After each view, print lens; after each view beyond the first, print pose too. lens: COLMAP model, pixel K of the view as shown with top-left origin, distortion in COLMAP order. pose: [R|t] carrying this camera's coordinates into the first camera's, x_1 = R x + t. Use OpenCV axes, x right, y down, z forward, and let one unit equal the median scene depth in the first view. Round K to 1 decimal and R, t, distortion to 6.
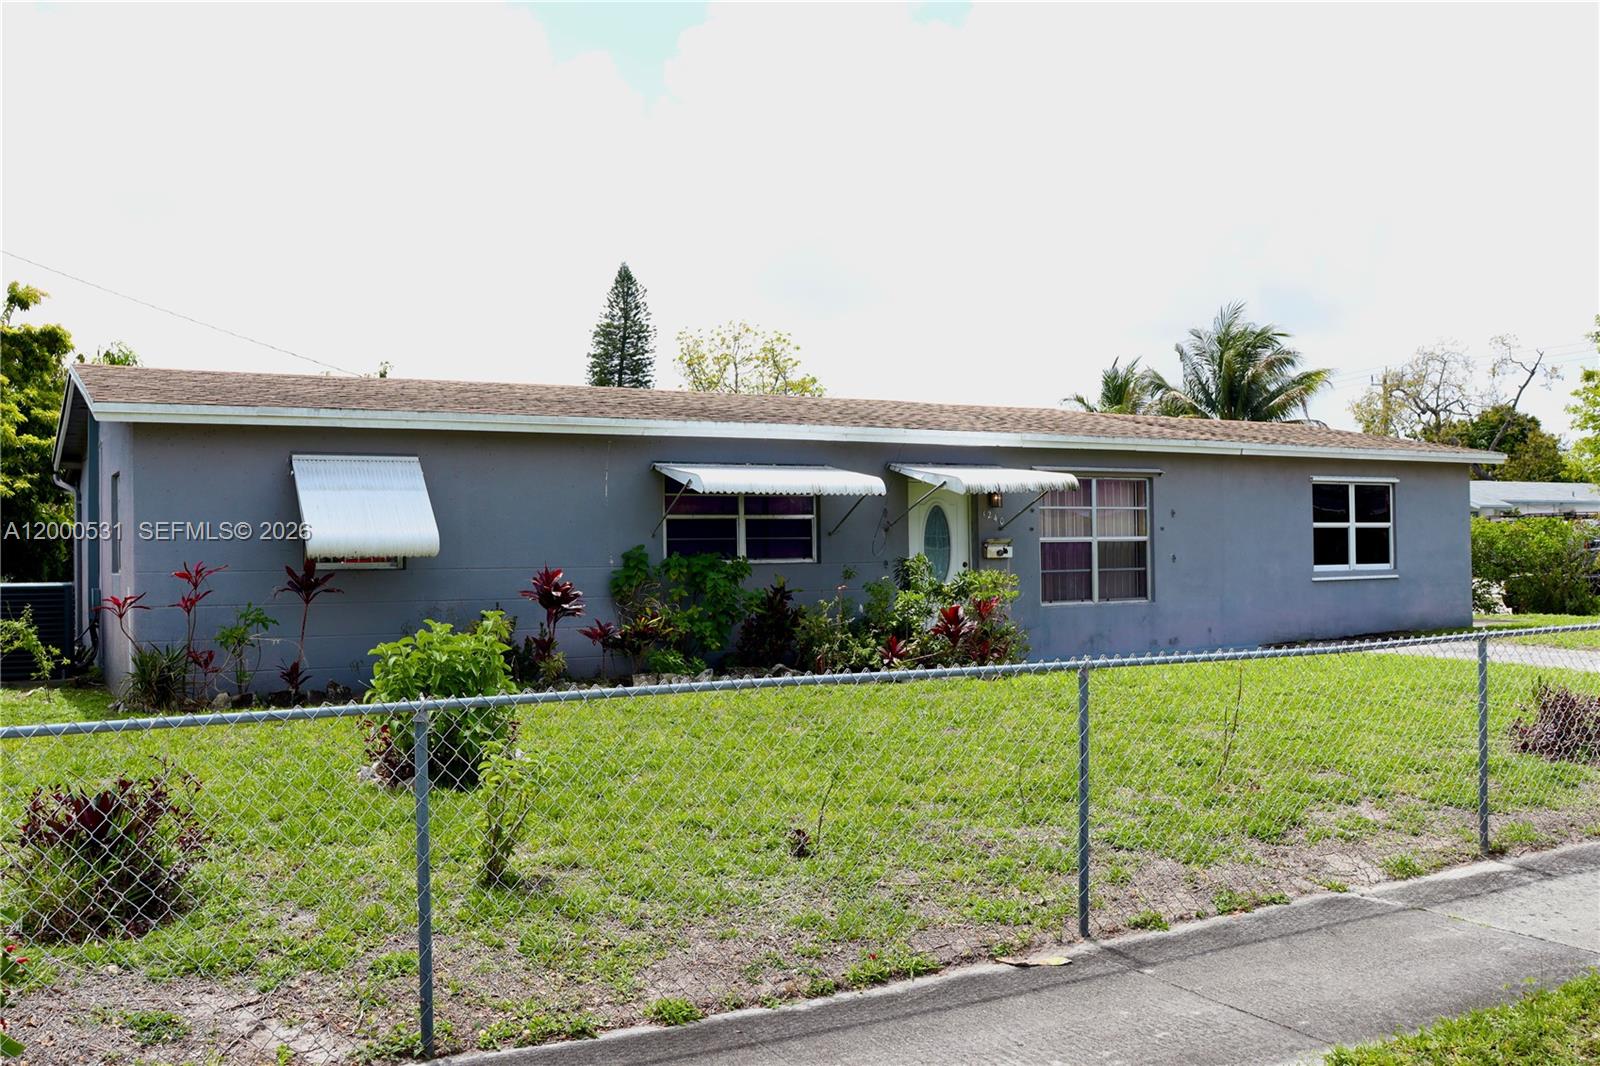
lens RADIAL K [[1444.1, 0, 807.4], [0, 1444.1, 539.1], [0, 0, 1]] dist [-0.068534, -0.003252]
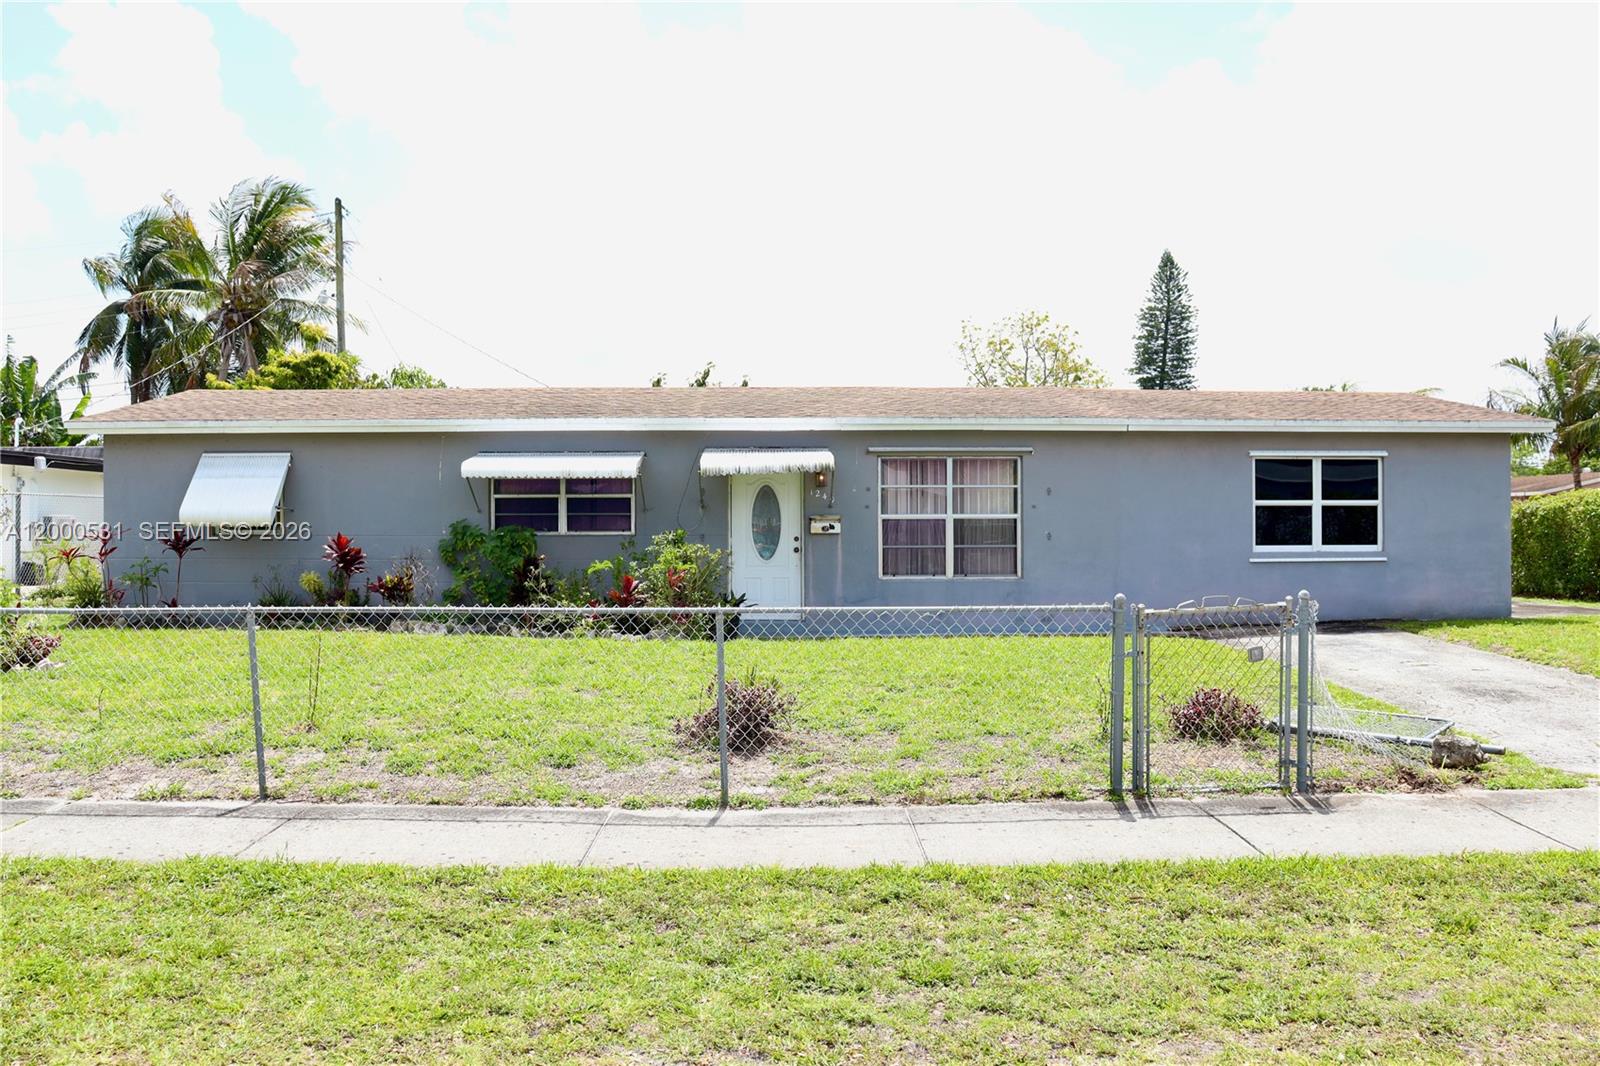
lens RADIAL K [[1319.1, 0, 797.2], [0, 1319.1, 519.1], [0, 0, 1]] dist [-0.116490, 0.037753]
pose [[0.876231, 0.009690, -0.481795, 0.499923], [-0.004794, 0.999924, 0.011392, -0.007371], [0.481868, -0.007672, 0.876210, 0.103976]]
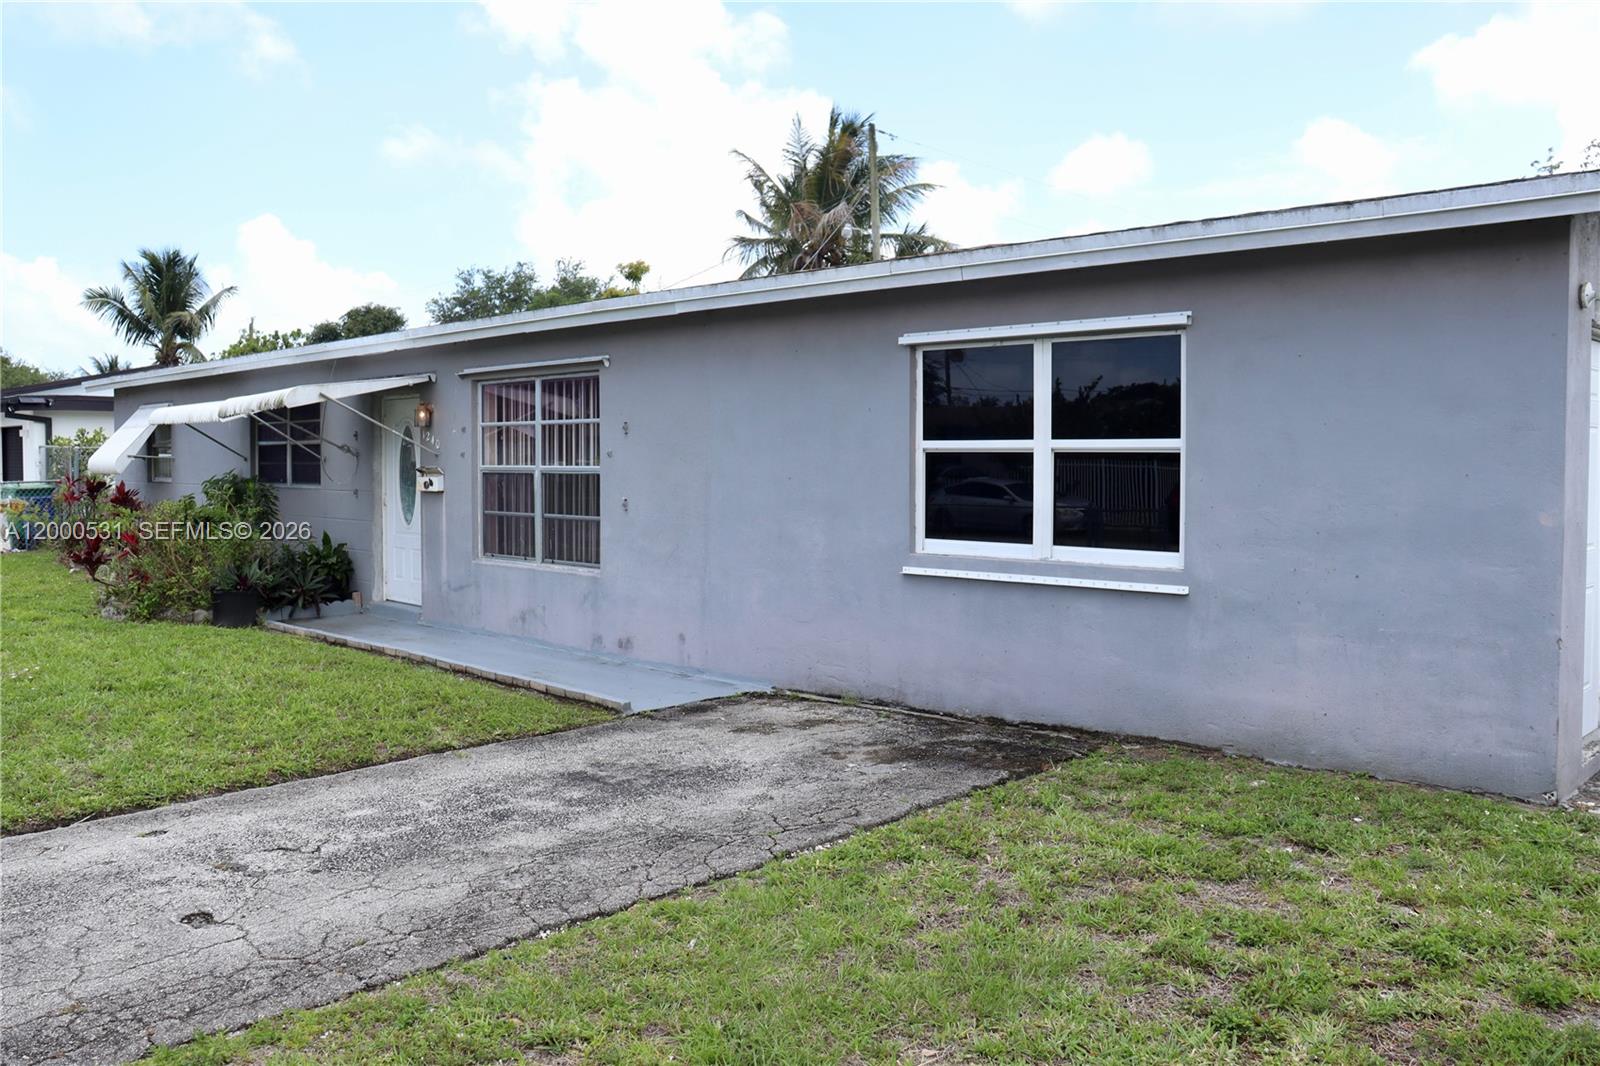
lens RADIAL K [[1319.1, 0, 794.8], [0, 1319.1, 528.0], [0, 0, 1]] dist [-0.116490, 0.037753]
pose [[0.247172, 0.075519, -0.966024, 0.728455], [0.018302, 0.996417, 0.082578, -0.018550], [0.968799, -0.038091, 0.244904, 0.860947]]
